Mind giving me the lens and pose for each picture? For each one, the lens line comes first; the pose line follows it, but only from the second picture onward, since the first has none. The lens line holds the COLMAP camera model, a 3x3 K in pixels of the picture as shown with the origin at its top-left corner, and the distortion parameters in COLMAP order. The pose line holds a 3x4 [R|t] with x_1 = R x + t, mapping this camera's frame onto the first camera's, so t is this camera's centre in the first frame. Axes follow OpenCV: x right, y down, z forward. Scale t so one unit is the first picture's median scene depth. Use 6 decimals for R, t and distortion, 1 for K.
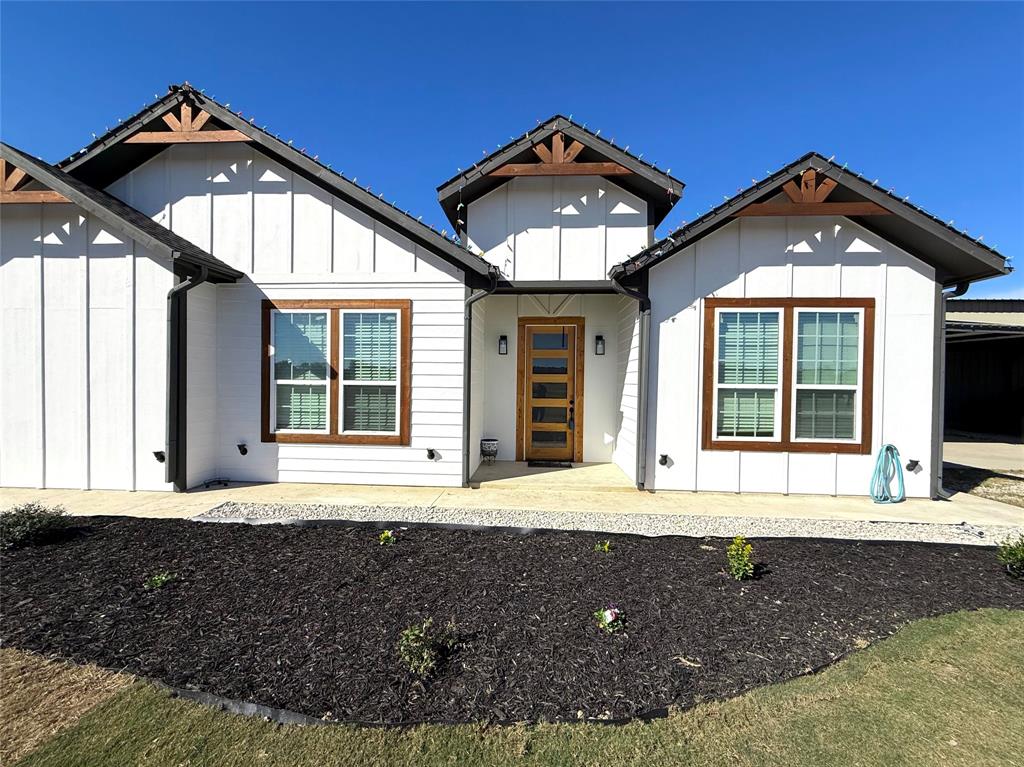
lens RADIAL K [[409.4, 0, 511.5], [0, 409.4, 382.6], [0, 0, 1]] dist [0.000406, -0.000015]
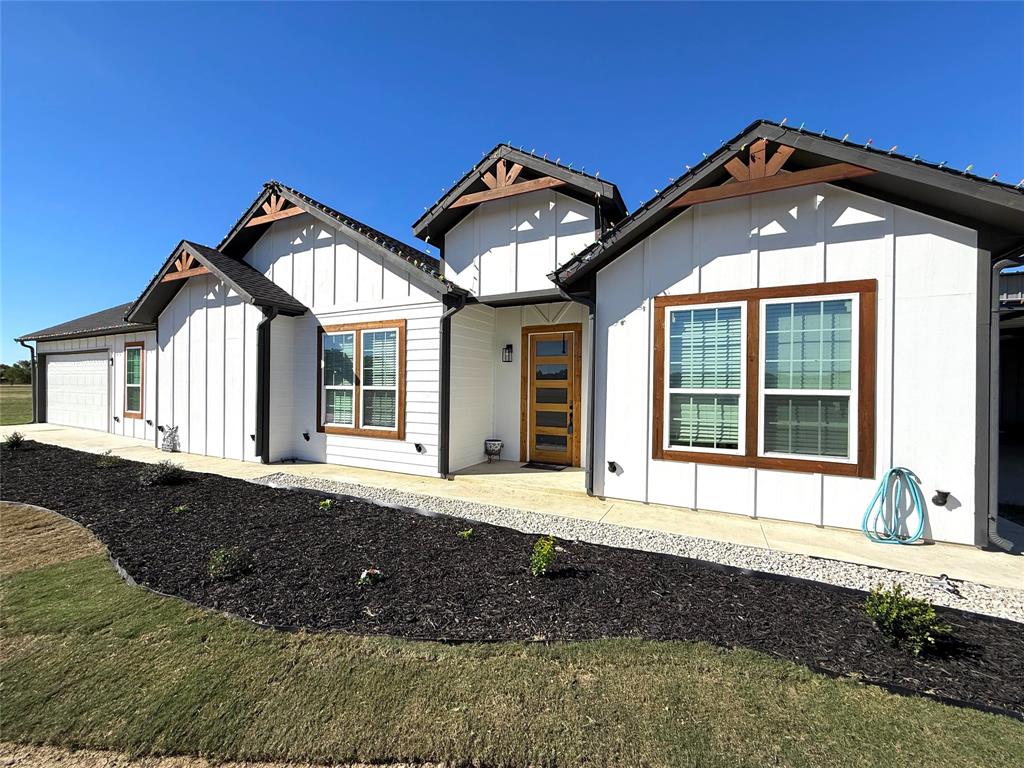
lens RADIAL K [[409.4, 0, 516.3], [0, 409.4, 384.0], [0, 0, 1]] dist [0.000406, -0.000015]
pose [[0.921933, -0.004298, -0.387326, 0.547368], [-0.001994, 0.999873, -0.015842, 0.008014], [0.387344, 0.015378, 0.921807, 0.012891]]
